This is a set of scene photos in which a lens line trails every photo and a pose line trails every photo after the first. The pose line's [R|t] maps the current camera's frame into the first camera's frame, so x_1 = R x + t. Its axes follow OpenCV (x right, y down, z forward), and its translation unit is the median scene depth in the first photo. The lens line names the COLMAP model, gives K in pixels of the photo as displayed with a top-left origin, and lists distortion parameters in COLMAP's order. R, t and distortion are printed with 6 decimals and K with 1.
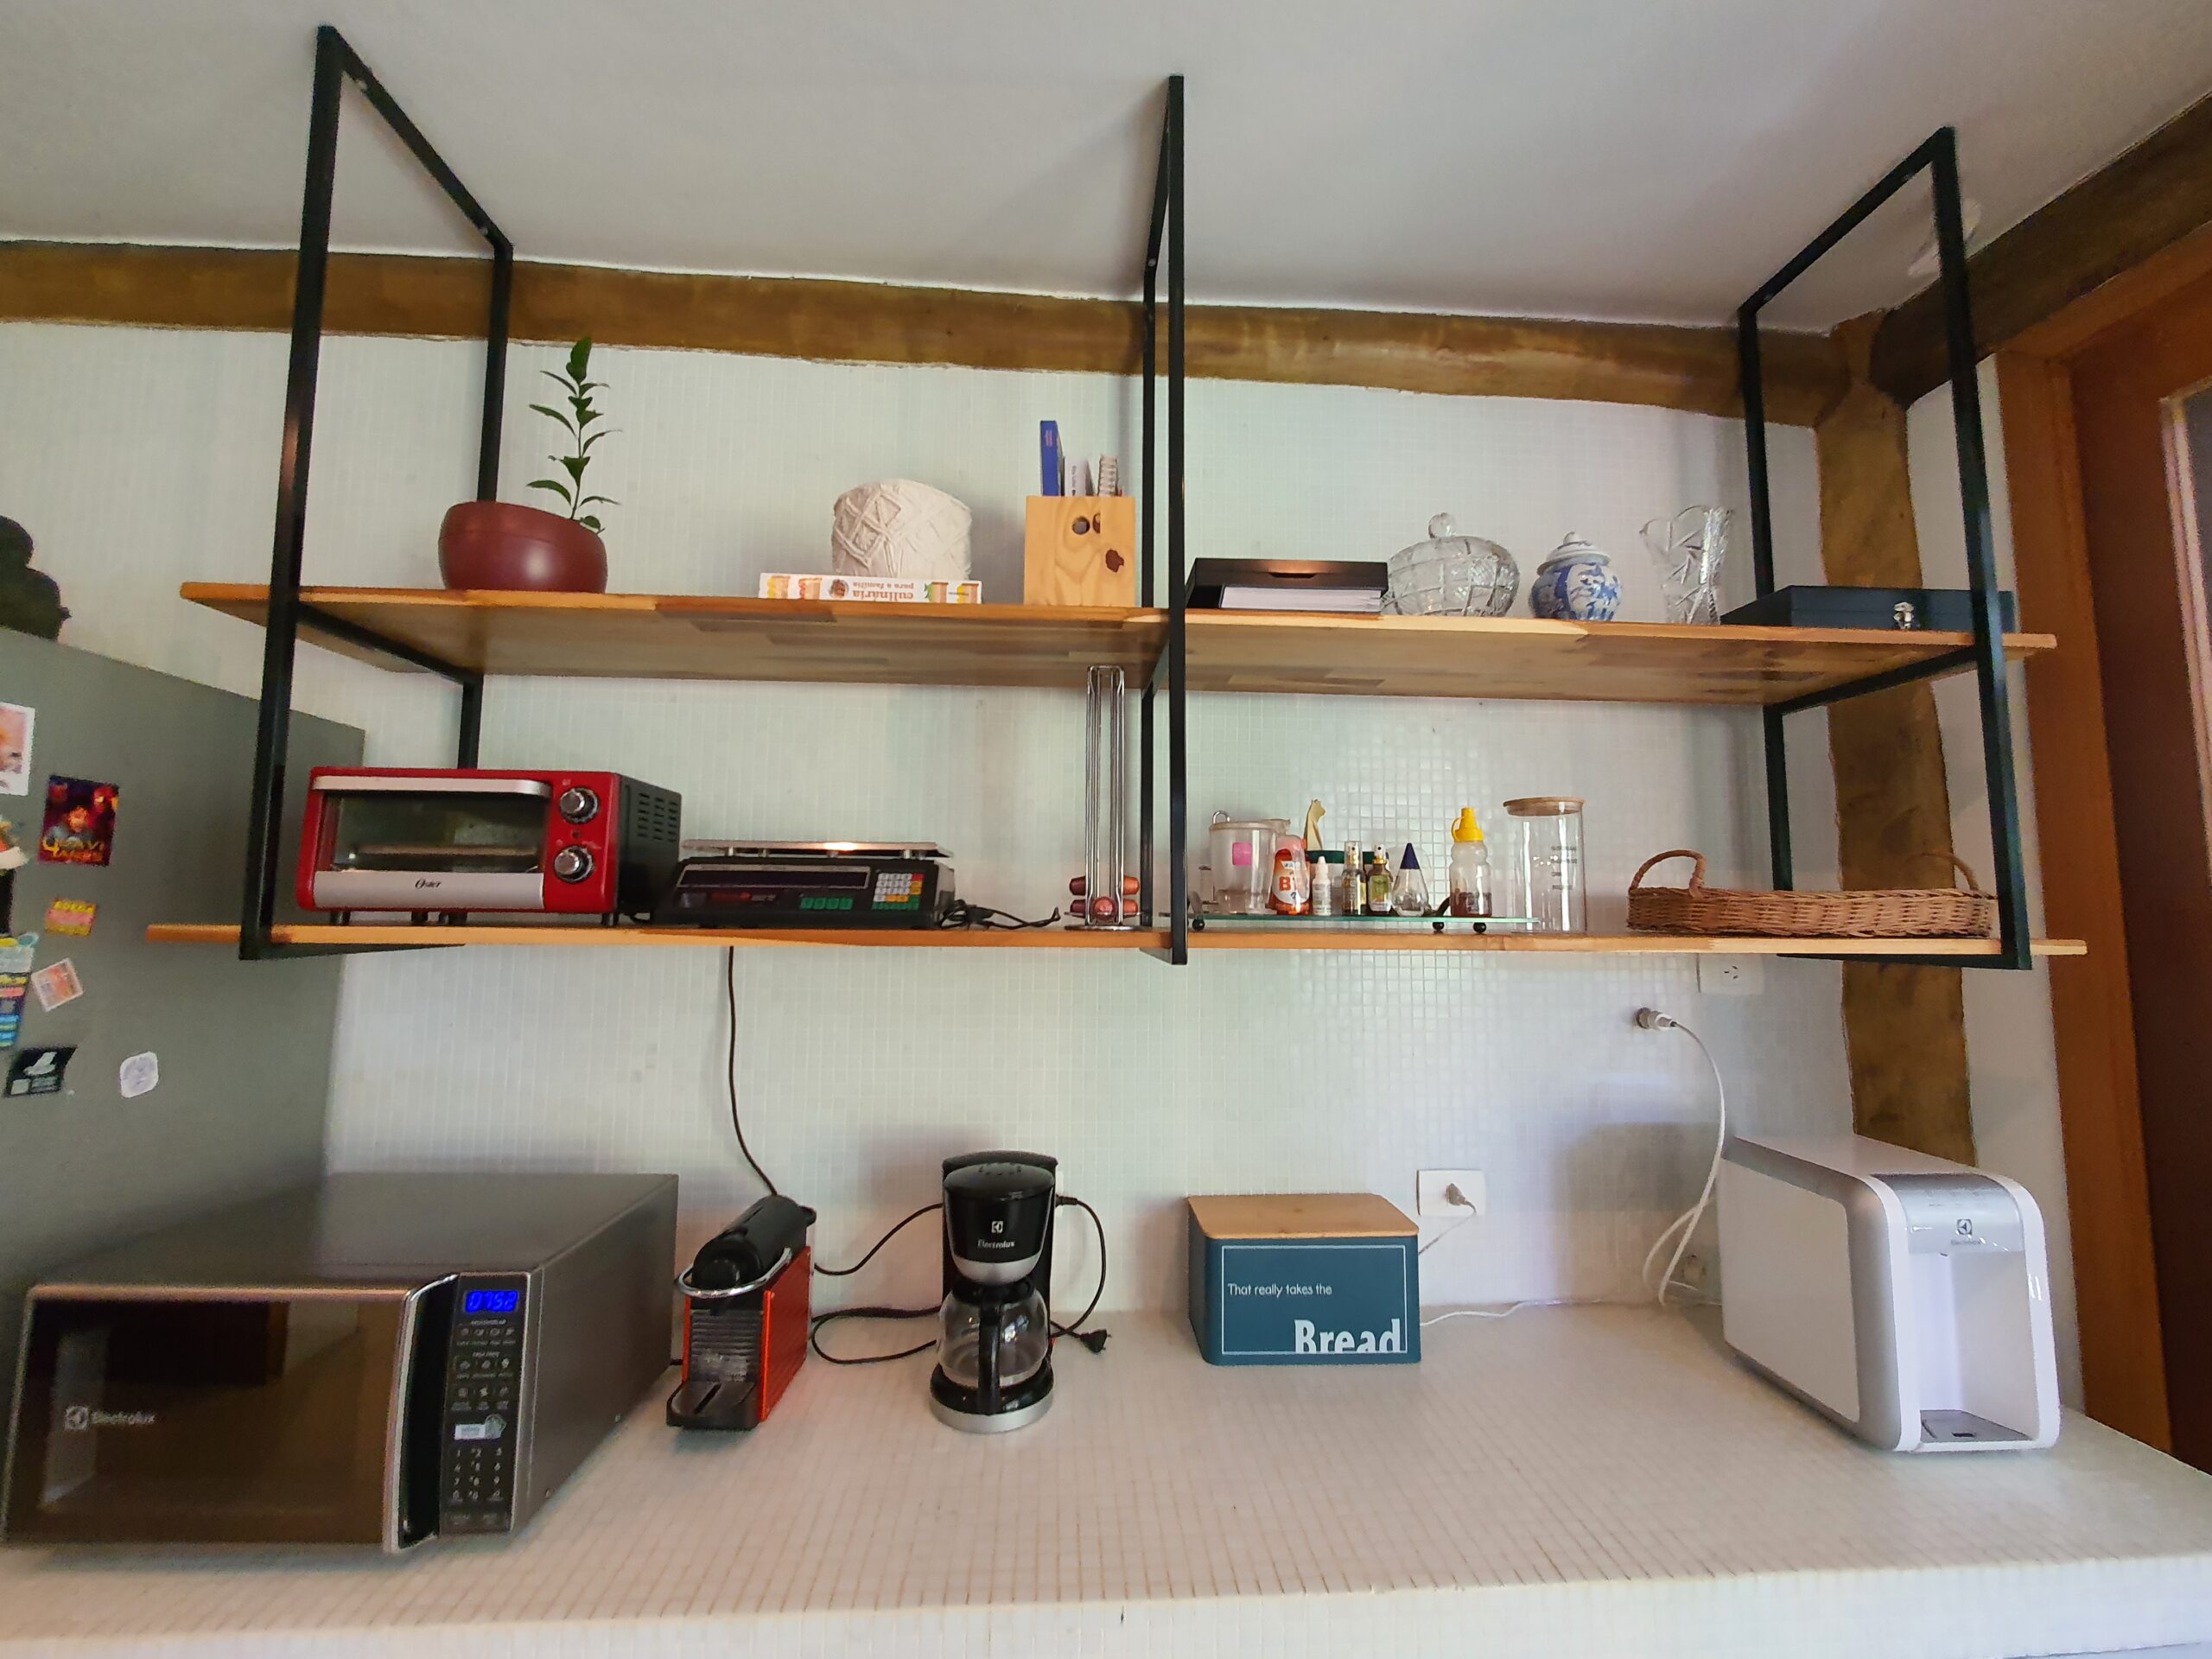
lens RADIAL K [[876.1, 0, 1099.9], [0, 876.1, 832.5], [0, 0, 1]] dist [-0.001199, -0.000157]
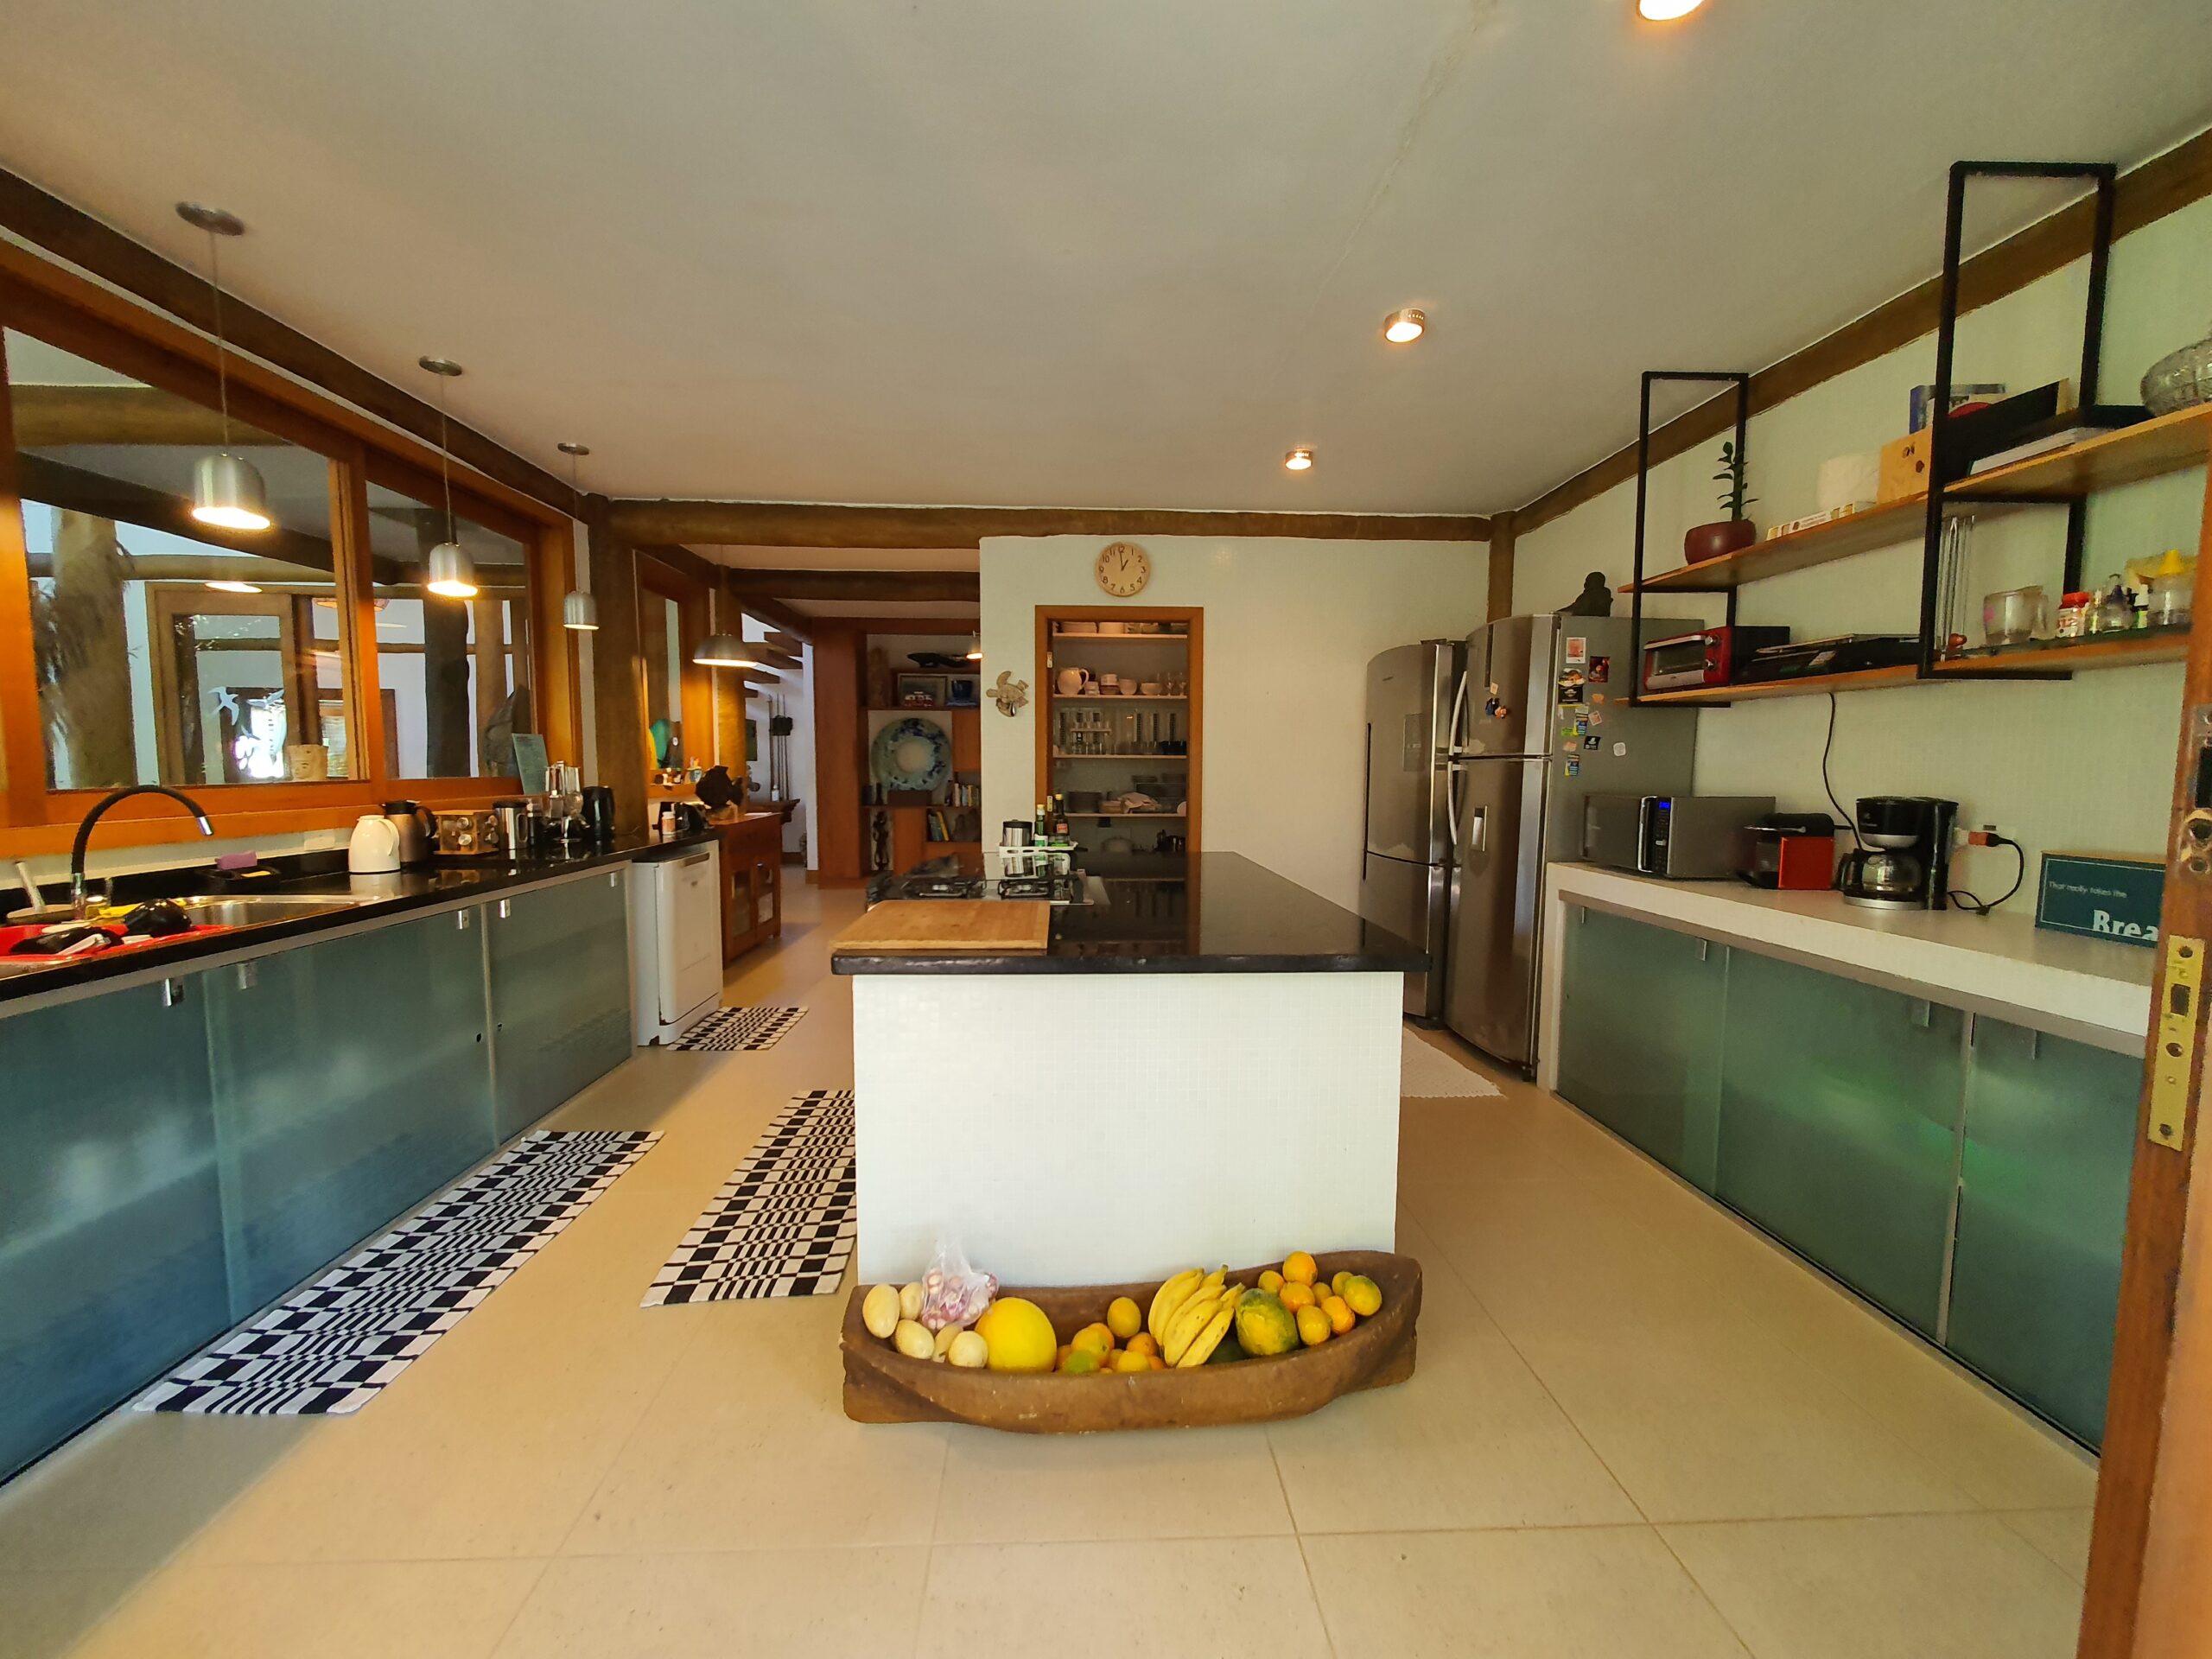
lens RADIAL K [[876.1, 0, 1099.9], [0, 876.1, 832.5], [0, 0, 1]] dist [-0.001199, -0.000157]
pose [[-0.014169, 0.070045, -0.997443, 1.950874], [0.082554, 0.994220, 0.068646, 0.192555], [0.996486, -0.081371, -0.019870, -0.765831]]
